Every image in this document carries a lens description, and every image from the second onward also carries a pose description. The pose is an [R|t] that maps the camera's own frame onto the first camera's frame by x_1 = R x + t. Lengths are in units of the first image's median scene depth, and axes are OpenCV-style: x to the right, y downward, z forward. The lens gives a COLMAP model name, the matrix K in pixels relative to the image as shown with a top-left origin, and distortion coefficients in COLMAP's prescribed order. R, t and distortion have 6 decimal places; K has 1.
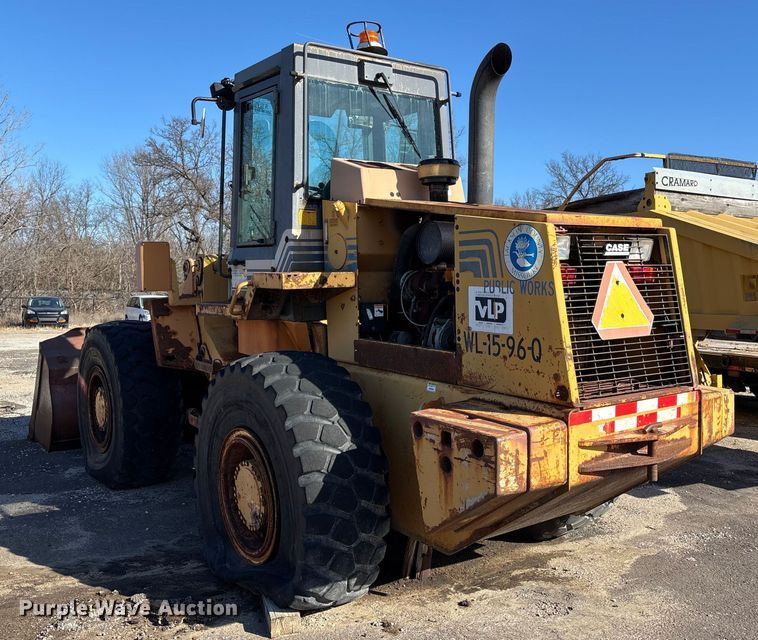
lens RADIAL K [[789.5, 0, 425.3], [0, 789.5, 285.4], [0, 0, 1]] dist [0.026608, 0.000000]
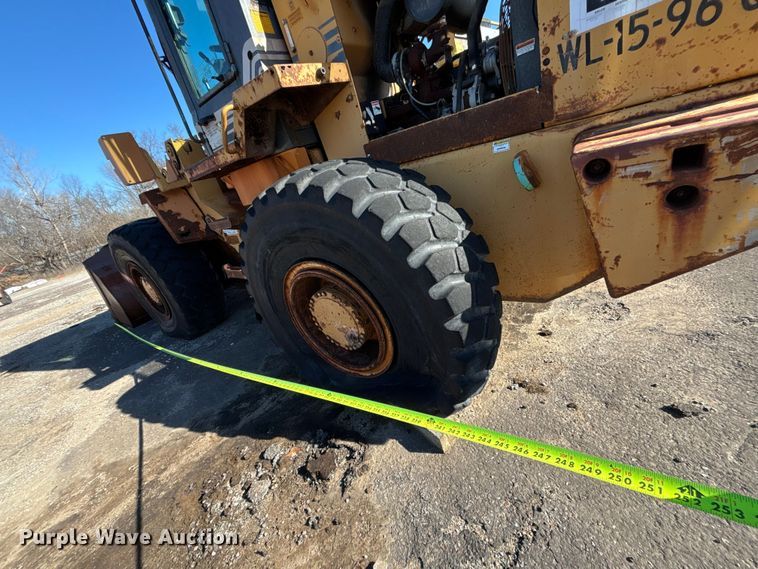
lens RADIAL K [[307.9, 0, 380.4], [0, 307.9, 284.5], [0, 0, 1]] dist [-0.003702, -0.000533]
pose [[0.917778, -0.353944, 0.180021, -0.222695], [0.273492, 0.892099, 0.359669, 0.101440], [-0.287899, -0.280862, 0.915549, 0.644946]]
